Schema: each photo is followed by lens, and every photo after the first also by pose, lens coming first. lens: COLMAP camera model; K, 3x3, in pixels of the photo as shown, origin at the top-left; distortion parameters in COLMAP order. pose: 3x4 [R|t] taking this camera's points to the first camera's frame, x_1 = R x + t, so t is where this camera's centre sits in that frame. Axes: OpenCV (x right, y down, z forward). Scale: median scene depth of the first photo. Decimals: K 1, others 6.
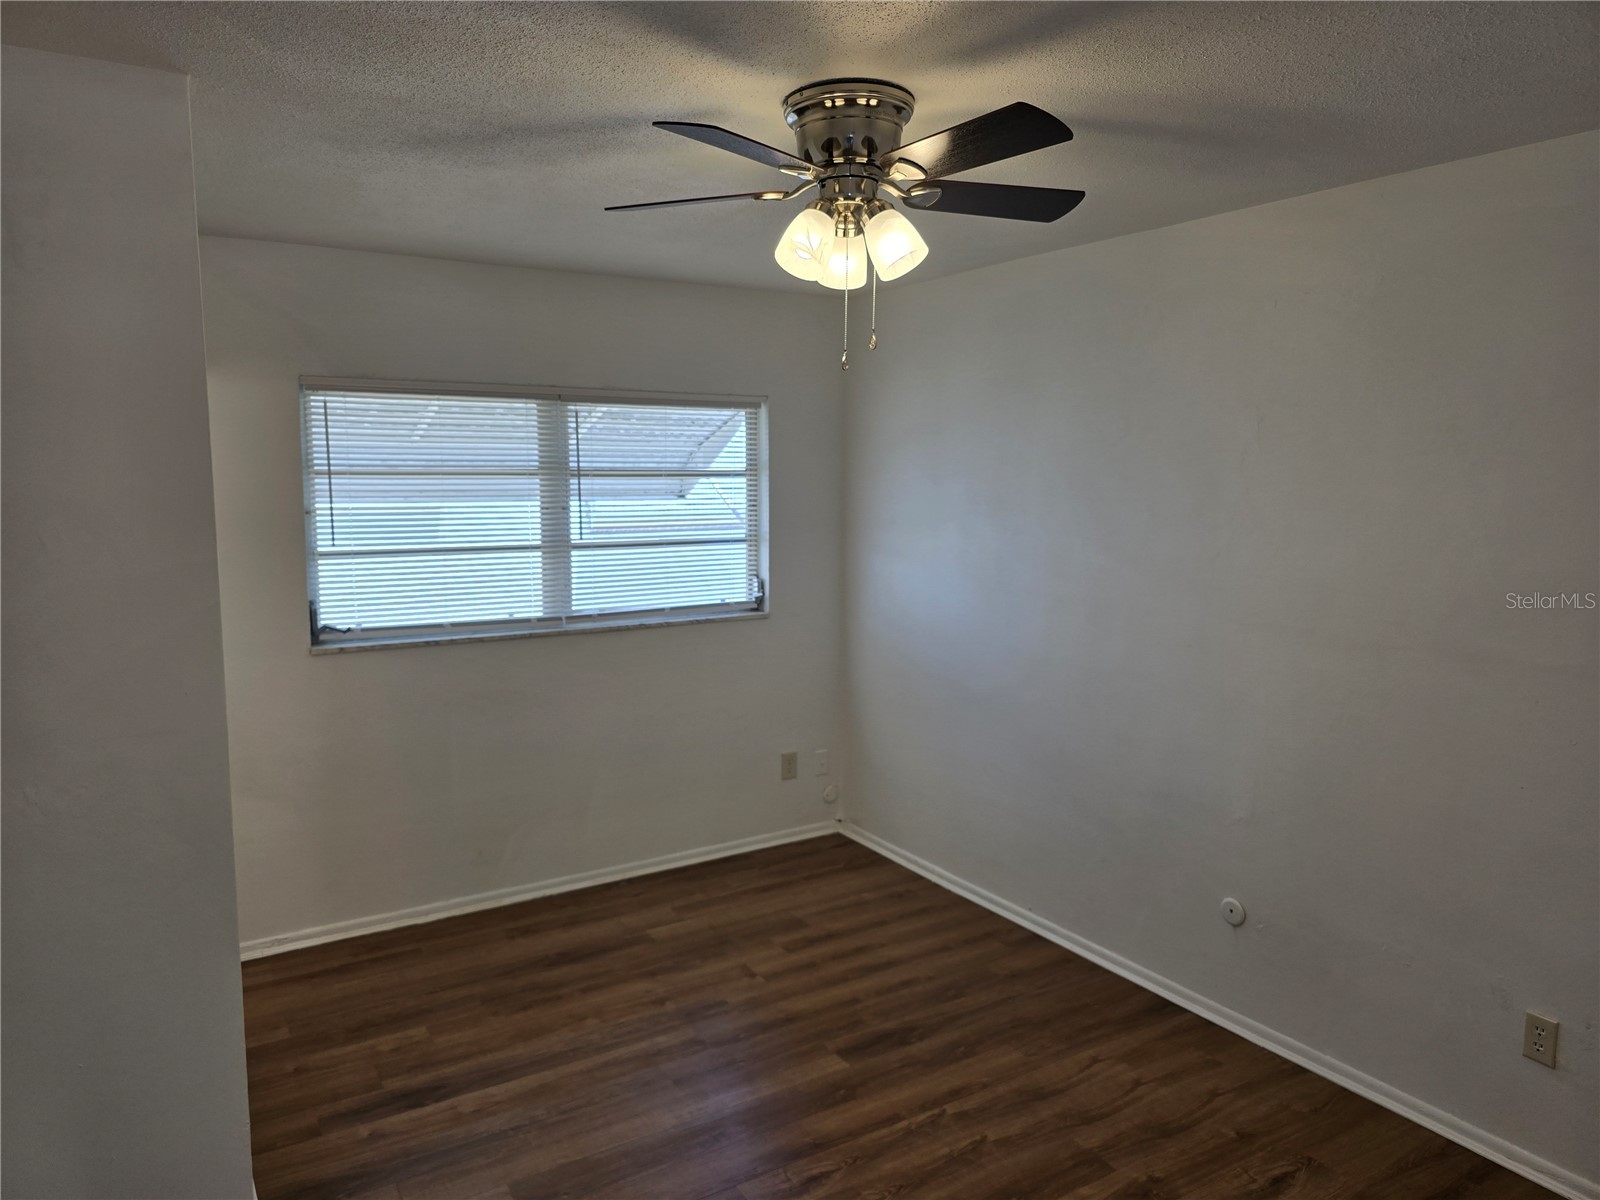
lens RADIAL K [[1095.2, 0, 793.3], [0, 1095.2, 591.7], [0, 0, 1]] dist [0.068439, -0.071445]
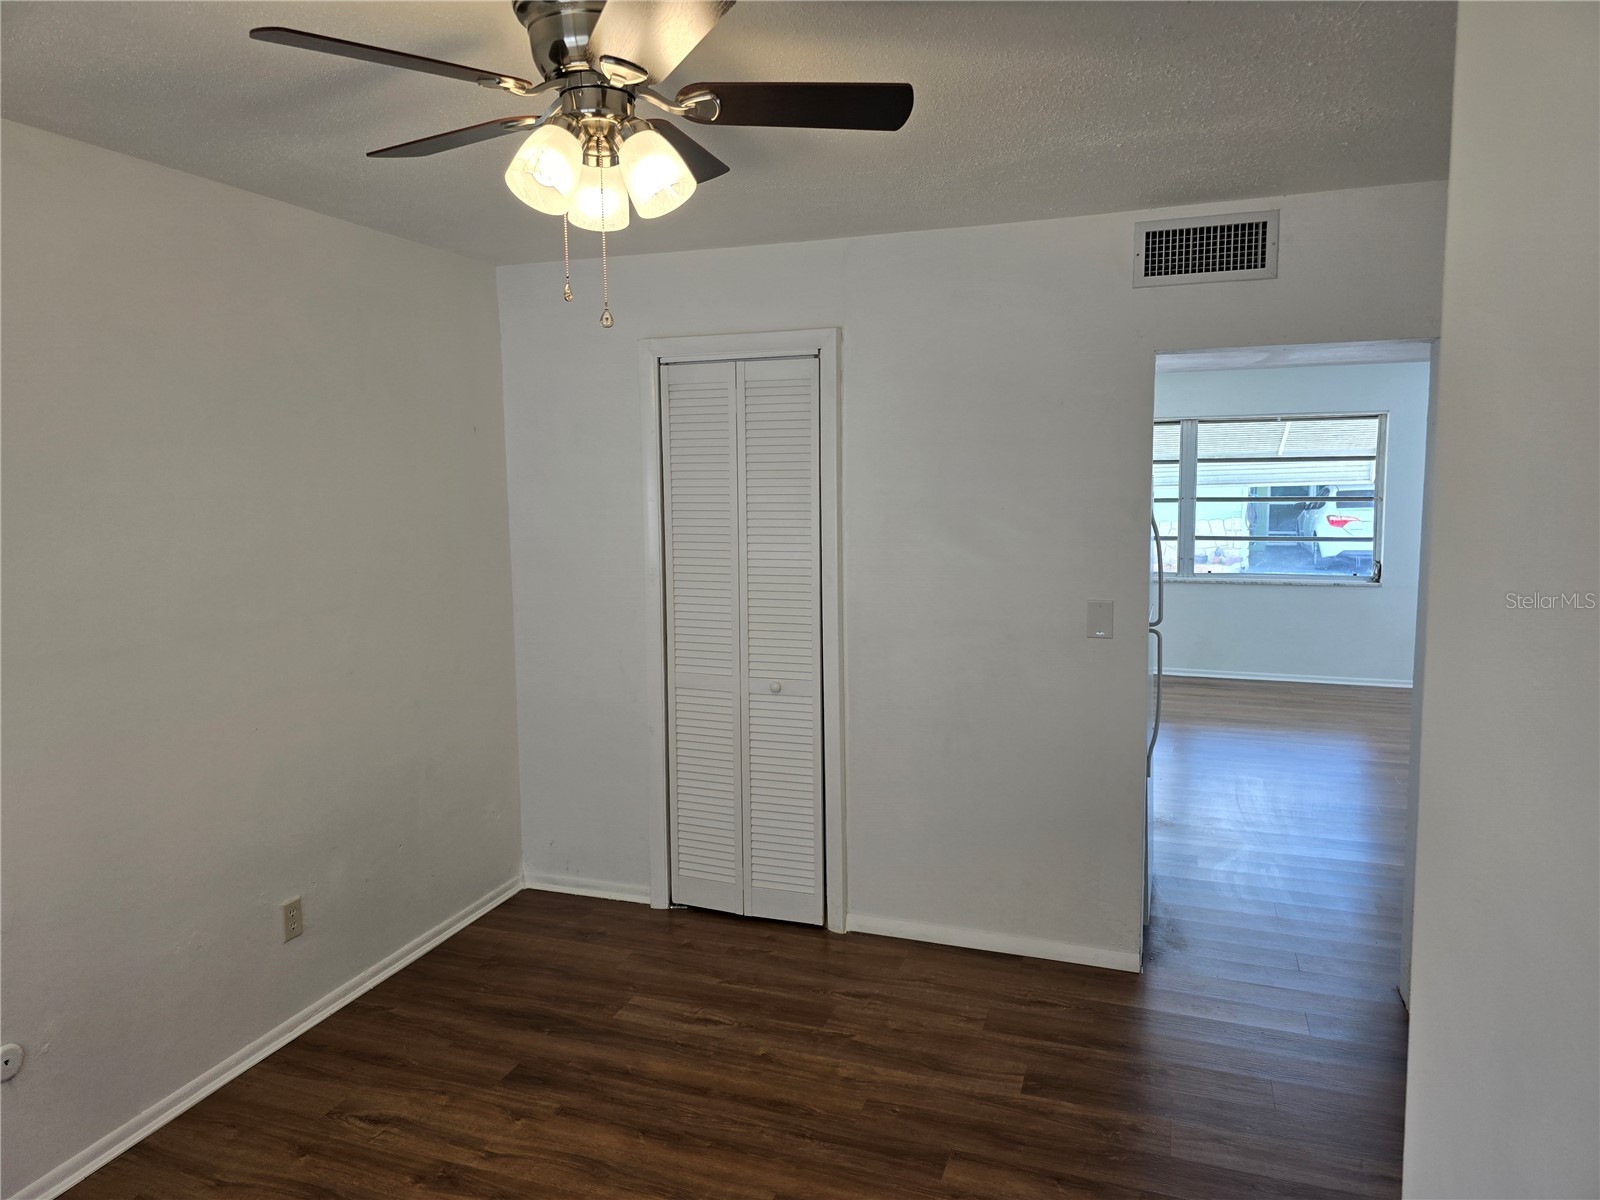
lens RADIAL K [[1091.8, 0, 780.9], [0, 1091.8, 580.8], [0, 0, 1]] dist [0.067572, -0.063042]
pose [[-0.620422, -0.074337, 0.780737, -0.586640], [0.103858, 0.978943, 0.175741, -0.123583], [-0.777361, 0.190120, -0.599637, 1.215104]]
